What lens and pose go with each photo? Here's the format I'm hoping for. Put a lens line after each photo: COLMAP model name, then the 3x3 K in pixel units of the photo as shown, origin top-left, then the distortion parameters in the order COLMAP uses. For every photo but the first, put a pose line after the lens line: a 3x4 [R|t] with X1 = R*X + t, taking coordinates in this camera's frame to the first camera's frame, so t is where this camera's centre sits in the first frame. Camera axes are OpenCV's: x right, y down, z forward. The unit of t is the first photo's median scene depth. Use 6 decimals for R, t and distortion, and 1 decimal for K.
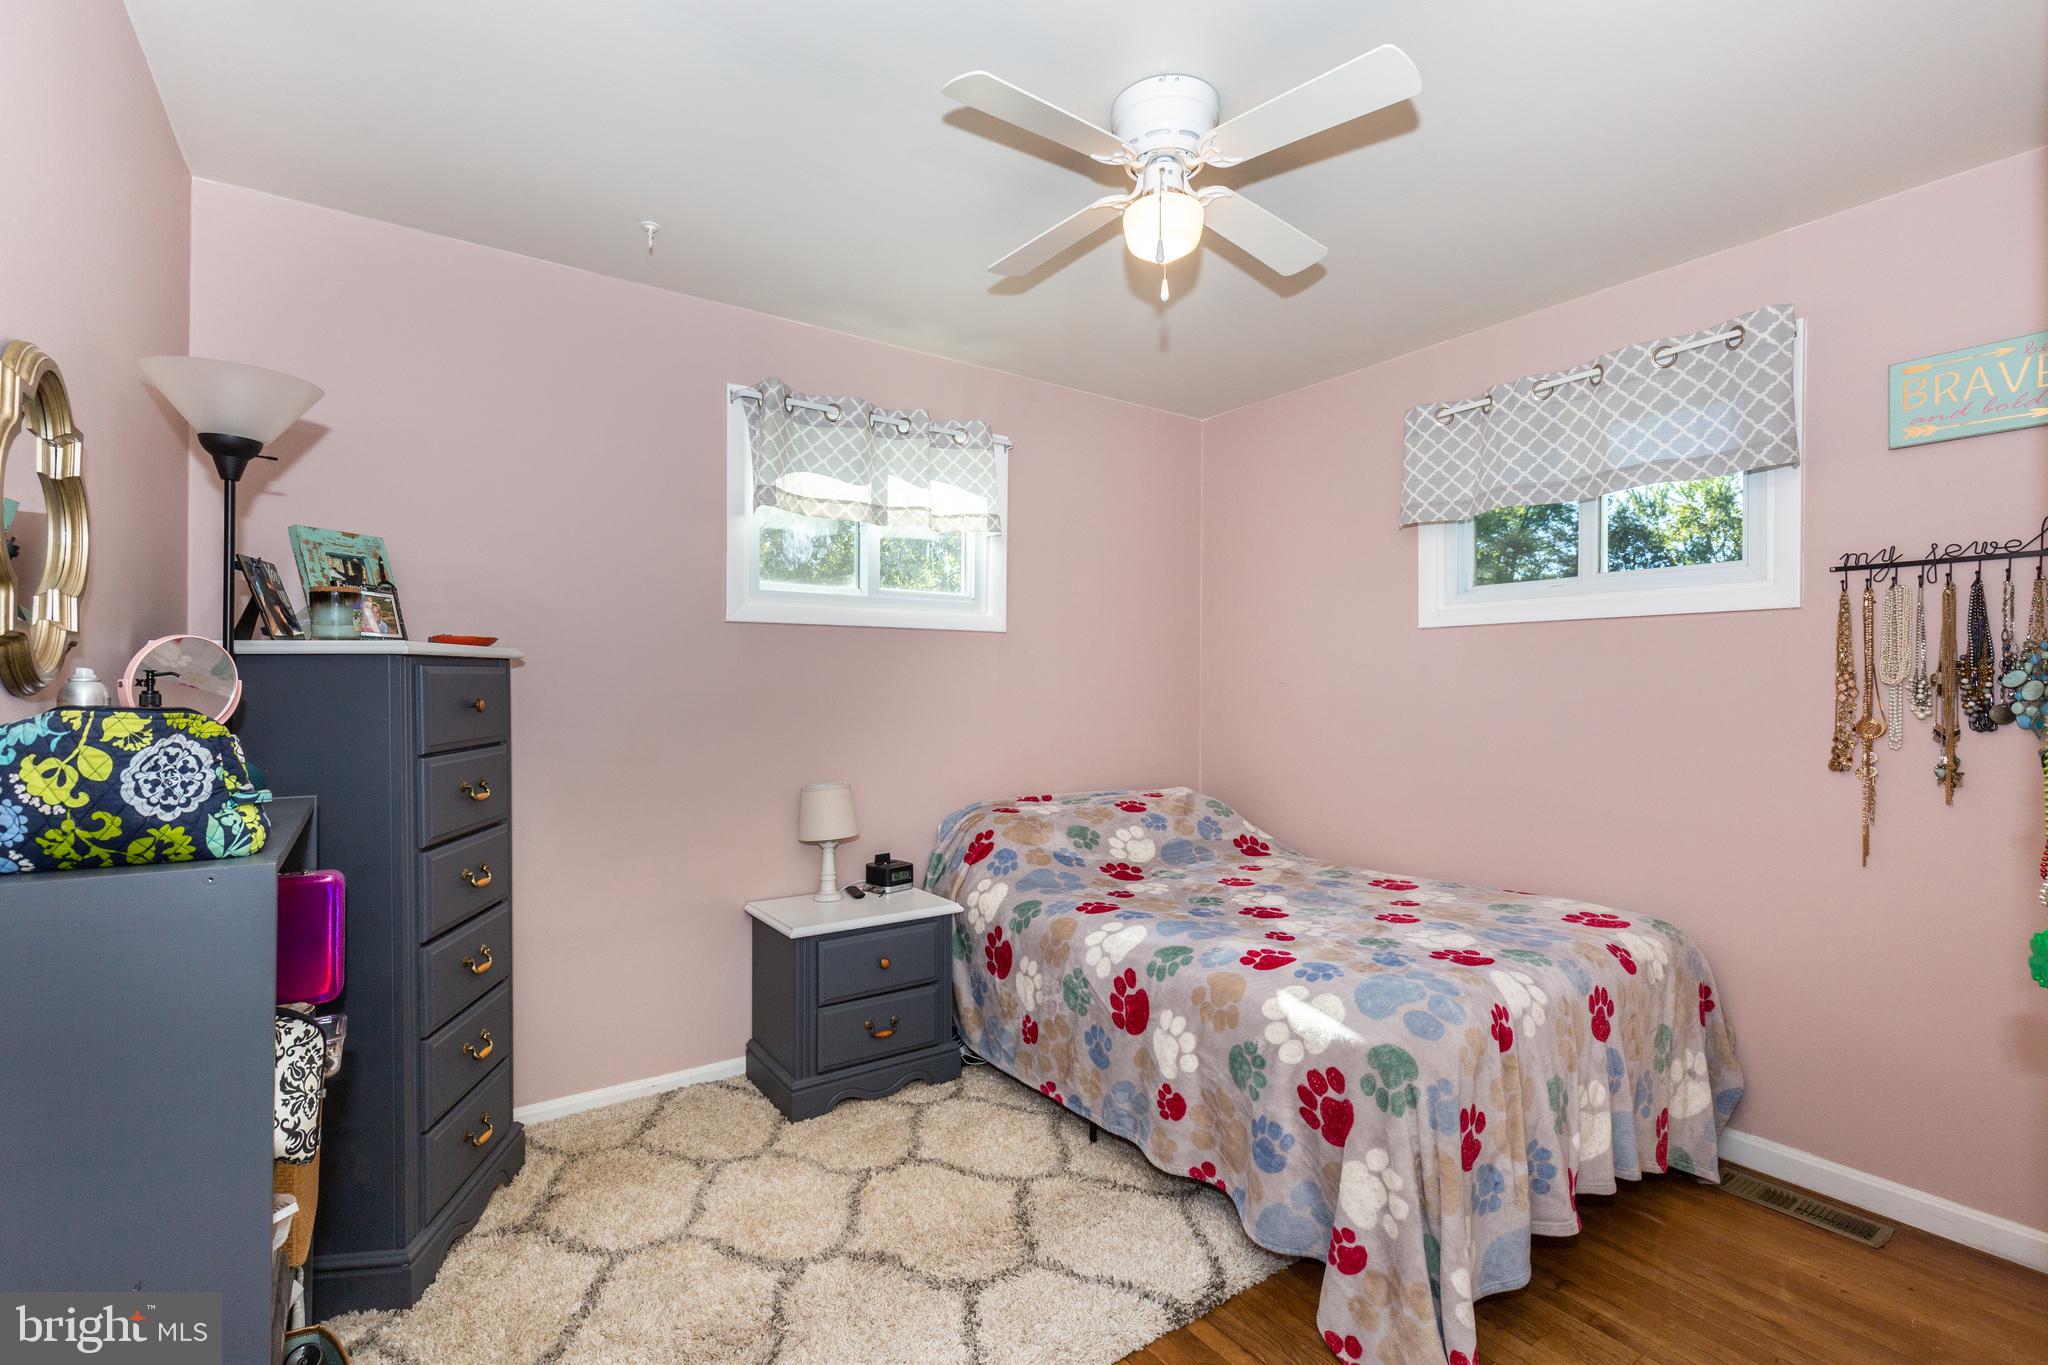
lens RADIAL K [[938.3, 0, 1028.9], [0, 938.3, 684.8], [0, 0, 1]] dist [0.012322, -0.003622]
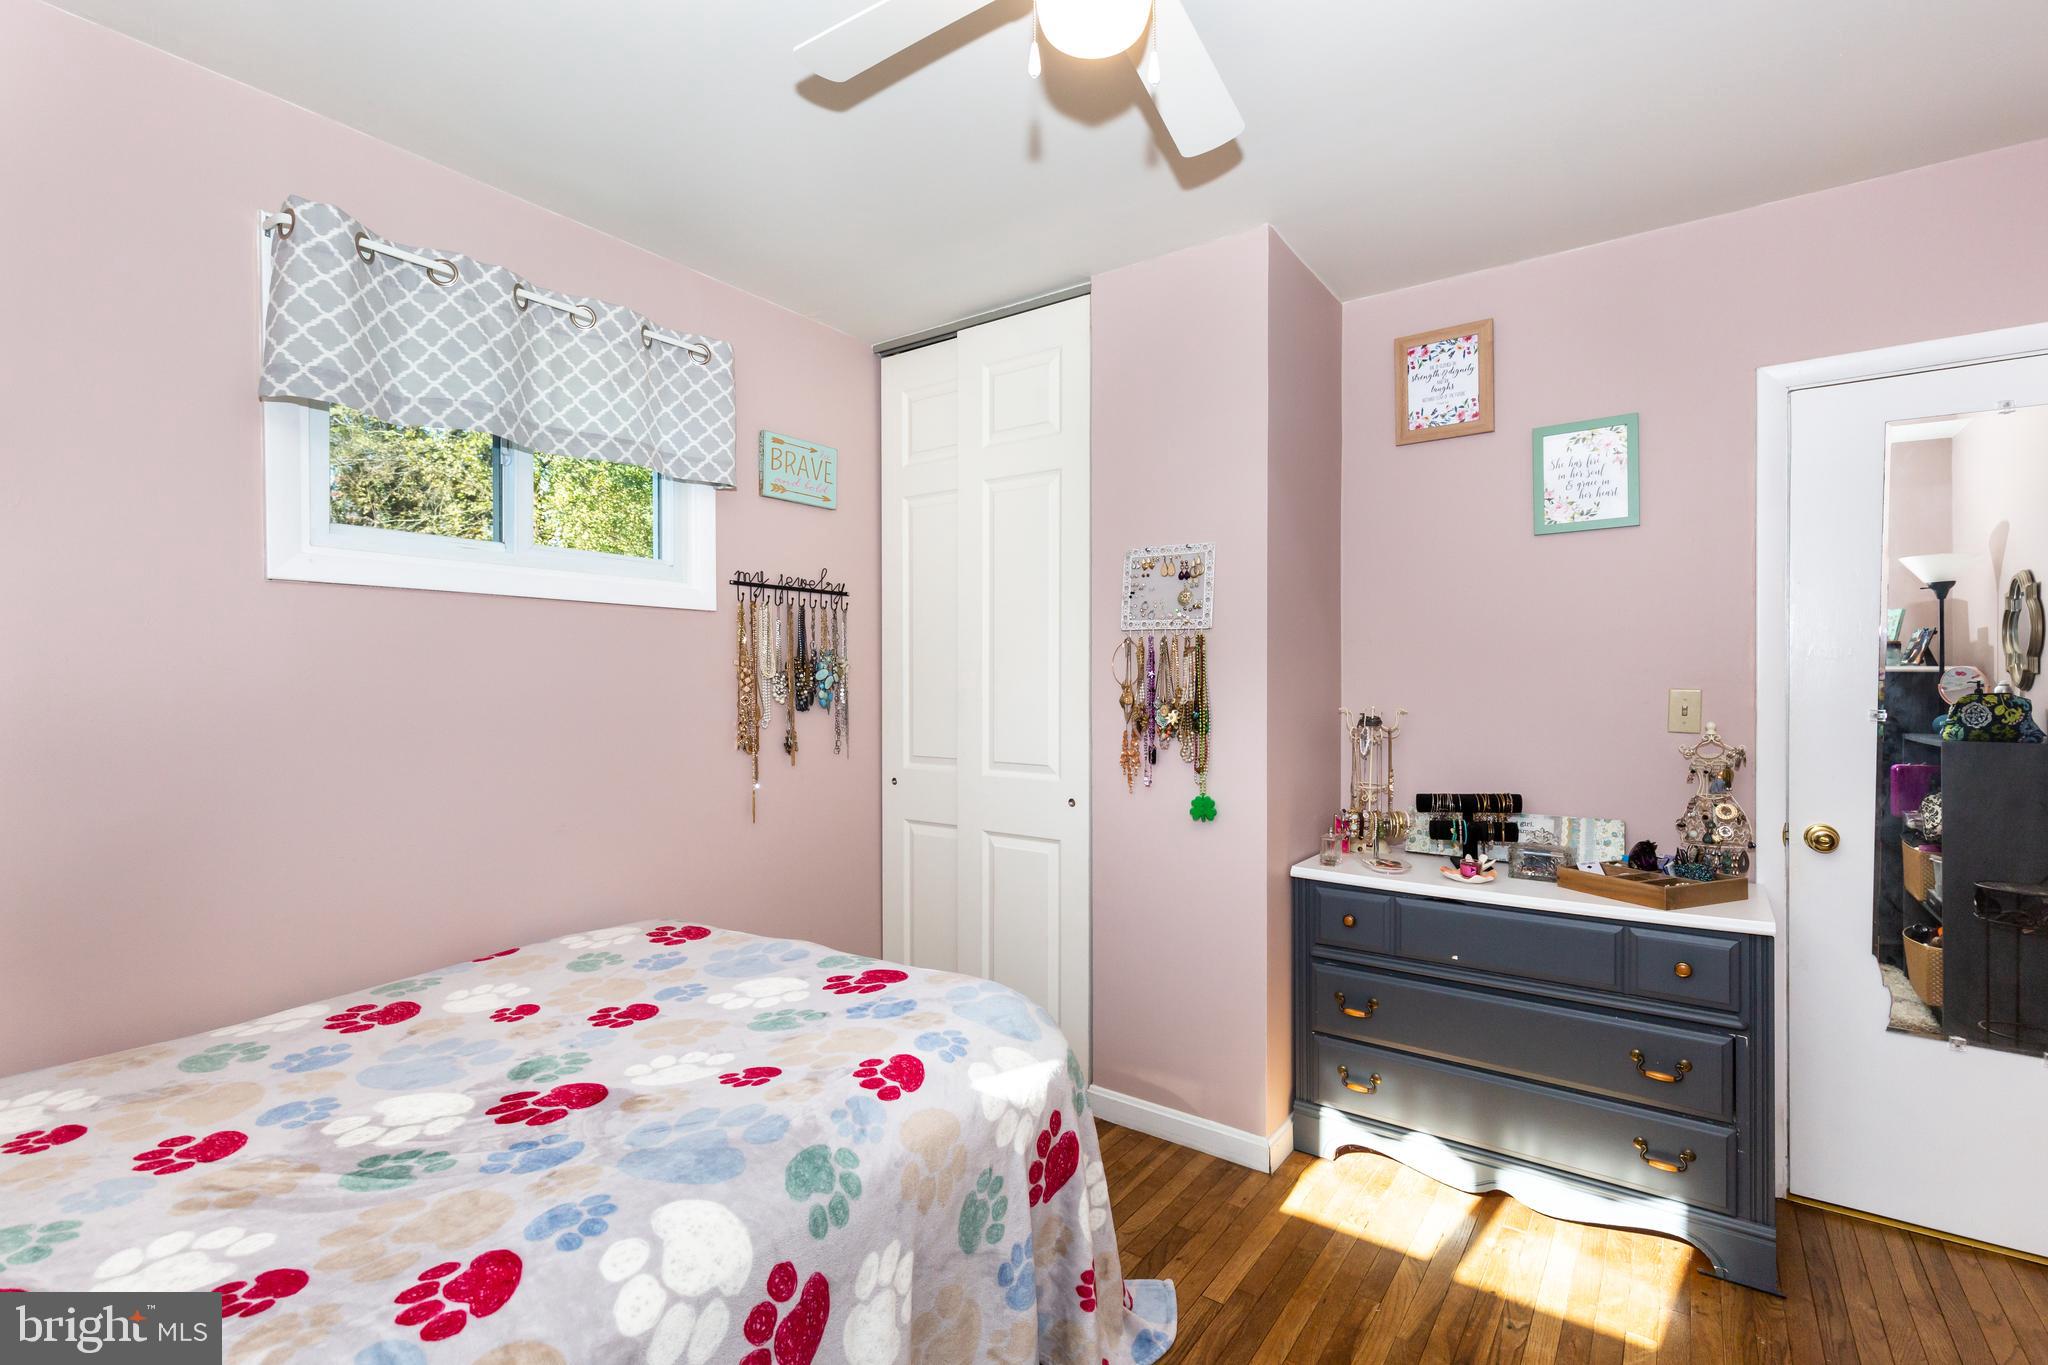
lens RADIAL K [[938.3, 0, 1025.6], [0, 938.3, 688.1], [0, 0, 1]] dist [0.012322, -0.003622]
pose [[-0.353420, -0.008315, 0.935428, -0.405558], [-0.008098, 0.999950, 0.005829, 0.002431], [-0.935430, -0.005515, -0.353470, 1.104968]]
